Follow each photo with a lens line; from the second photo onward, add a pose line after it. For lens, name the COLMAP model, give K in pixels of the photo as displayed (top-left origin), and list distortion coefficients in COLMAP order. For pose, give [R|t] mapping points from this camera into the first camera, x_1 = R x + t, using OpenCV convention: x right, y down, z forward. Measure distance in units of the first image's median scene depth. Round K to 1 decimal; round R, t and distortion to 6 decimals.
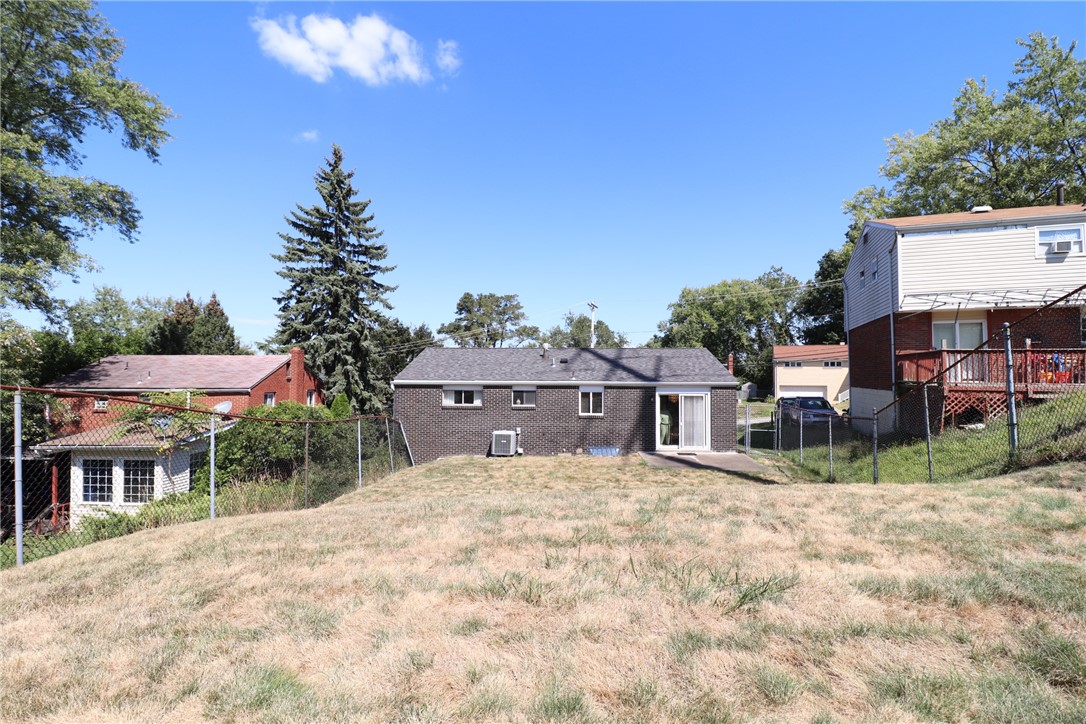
lens RADIAL K [[505.0, 0, 543.0], [0, 505.0, 362.0], [0, 0, 1]] dist [-0.007488, -0.001137]
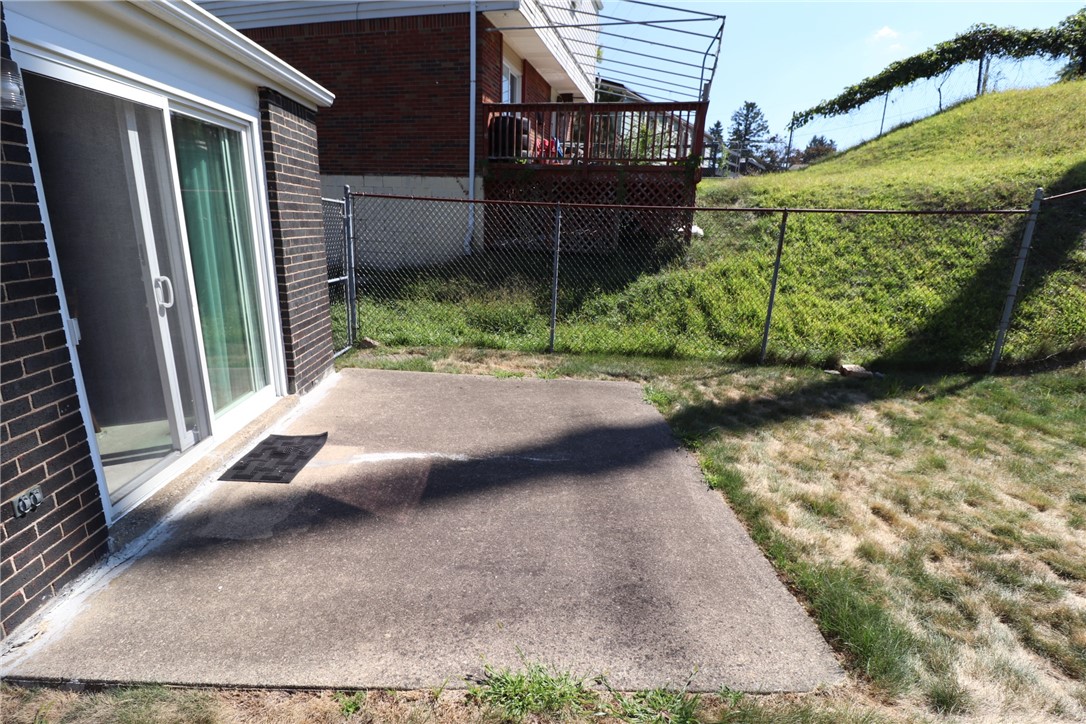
lens RADIAL K [[505.0, 0, 543.0], [0, 505.0, 362.0], [0, 0, 1]] dist [-0.007488, -0.001137]
pose [[-0.095216, -0.275017, 0.956713, 0.106912], [-0.066883, 0.960675, 0.269500, 0.088921], [-0.993207, -0.038327, -0.109866, 0.887713]]
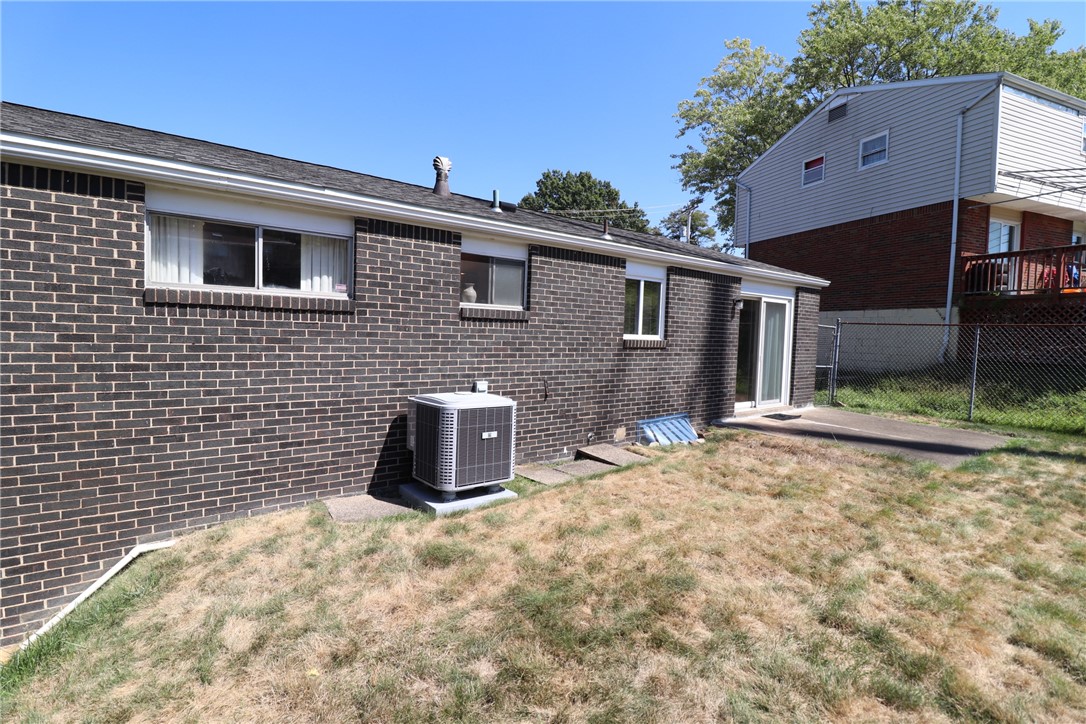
lens RADIAL K [[505.0, 0, 543.0], [0, 505.0, 362.0], [0, 0, 1]] dist [-0.007488, -0.001137]
pose [[0.759643, -0.021392, 0.649988, -0.210059], [-0.044487, 0.995408, 0.084752, 0.092131], [-0.648816, -0.093297, 0.755204, 0.747621]]
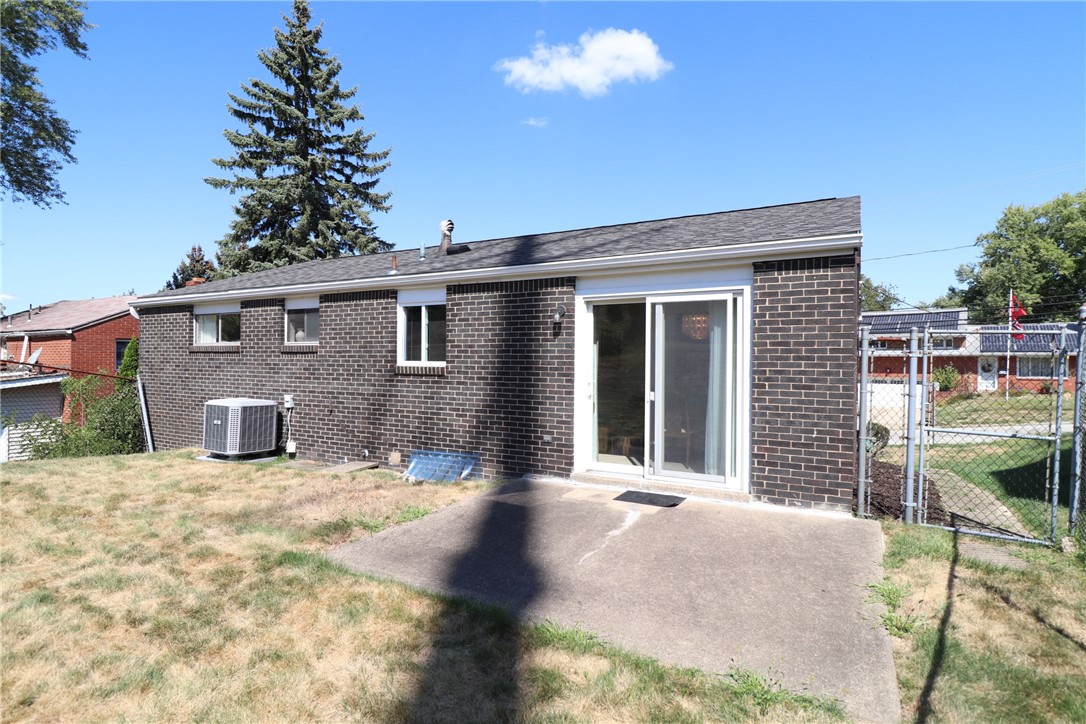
lens RADIAL K [[565.5, 0, 543.0], [0, 565.5, 362.0], [0, 0, 1]] dist [-0.007534, -0.001463]
pose [[0.897651, 0.003864, -0.440690, 0.357469], [0.007573, 0.999679, 0.024189, 0.091794], [0.440642, -0.025051, 0.897334, 0.655646]]
